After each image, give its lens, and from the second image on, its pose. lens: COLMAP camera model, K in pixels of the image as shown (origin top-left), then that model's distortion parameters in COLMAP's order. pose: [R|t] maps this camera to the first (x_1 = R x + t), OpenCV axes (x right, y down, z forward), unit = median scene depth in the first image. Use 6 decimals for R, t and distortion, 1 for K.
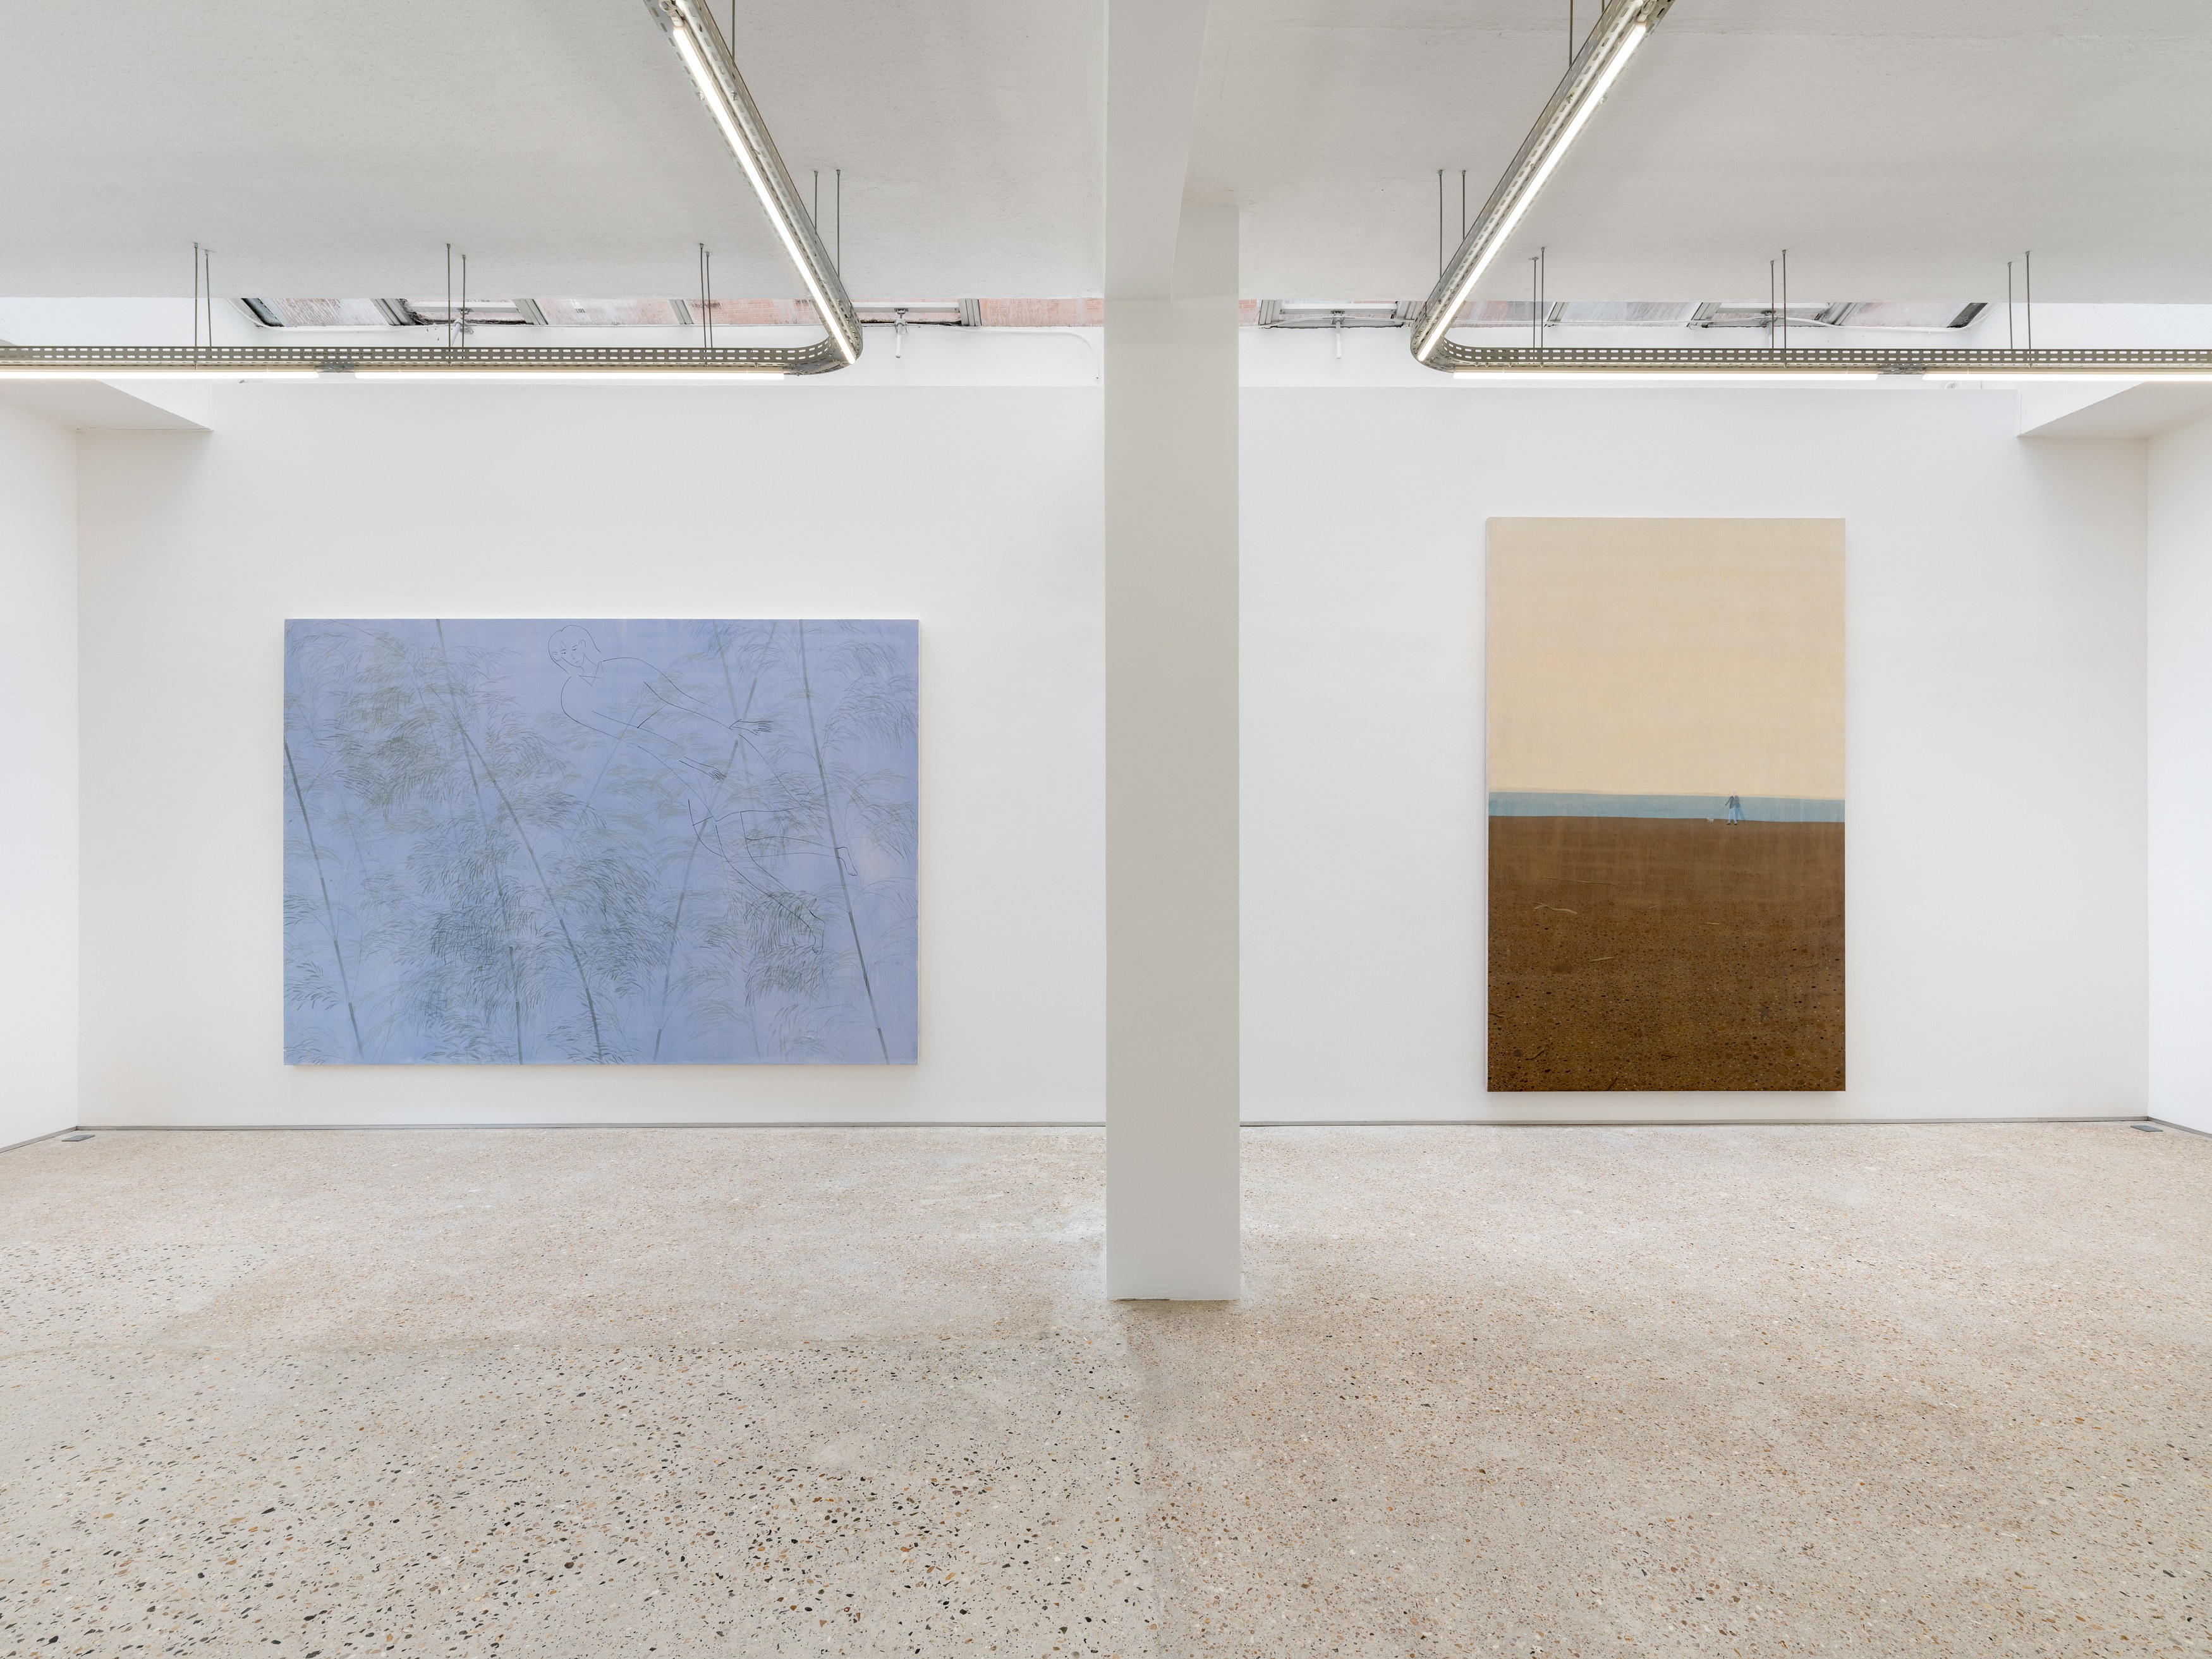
lens RADIAL K [[1076.0, 0, 1104.6], [0, 1076.0, 821.5], [0, 0, 1]] dist [0.000107, 0.000000]
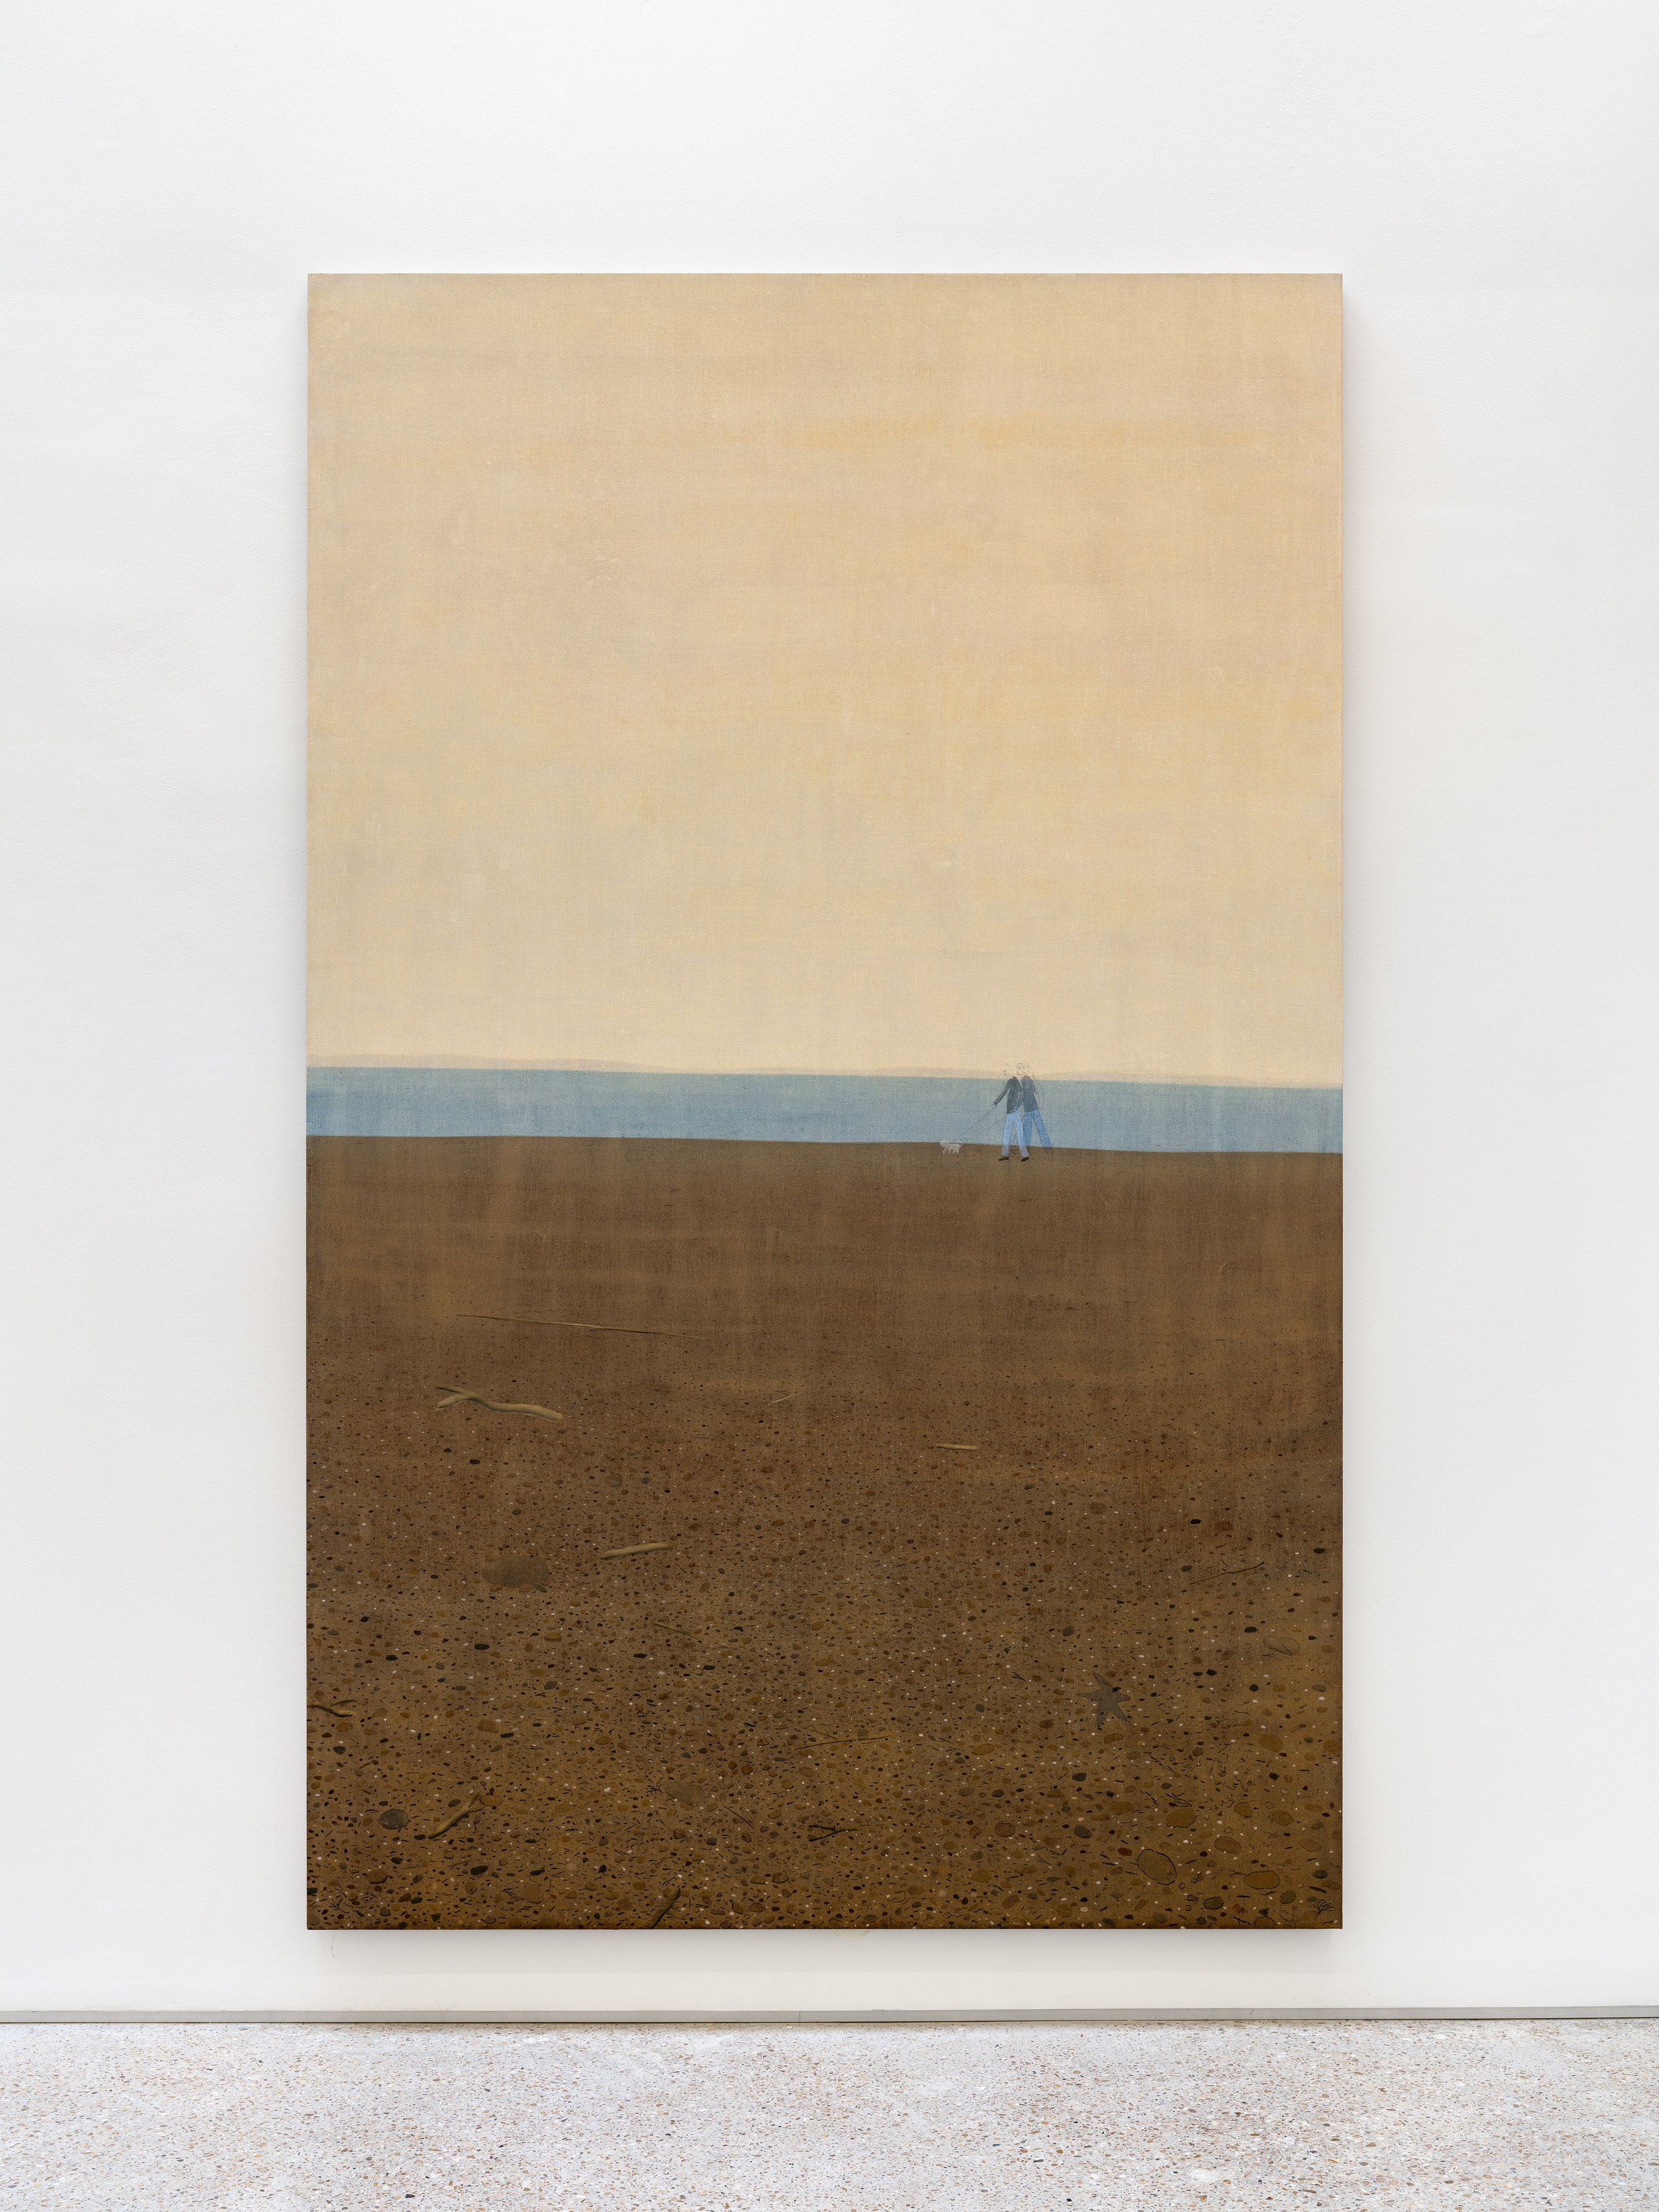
lens RADIAL K [[2730.4, 0, 830.5], [0, 2730.4, 1117.8], [0, 0, 1]] dist [-0.029082, 0.000000]
pose [[0.999988, -0.000571, -0.004806, 0.529382], [0.000583, 0.999997, 0.002523, -0.012972], [0.004805, -0.002526, 0.999985, 0.123739]]
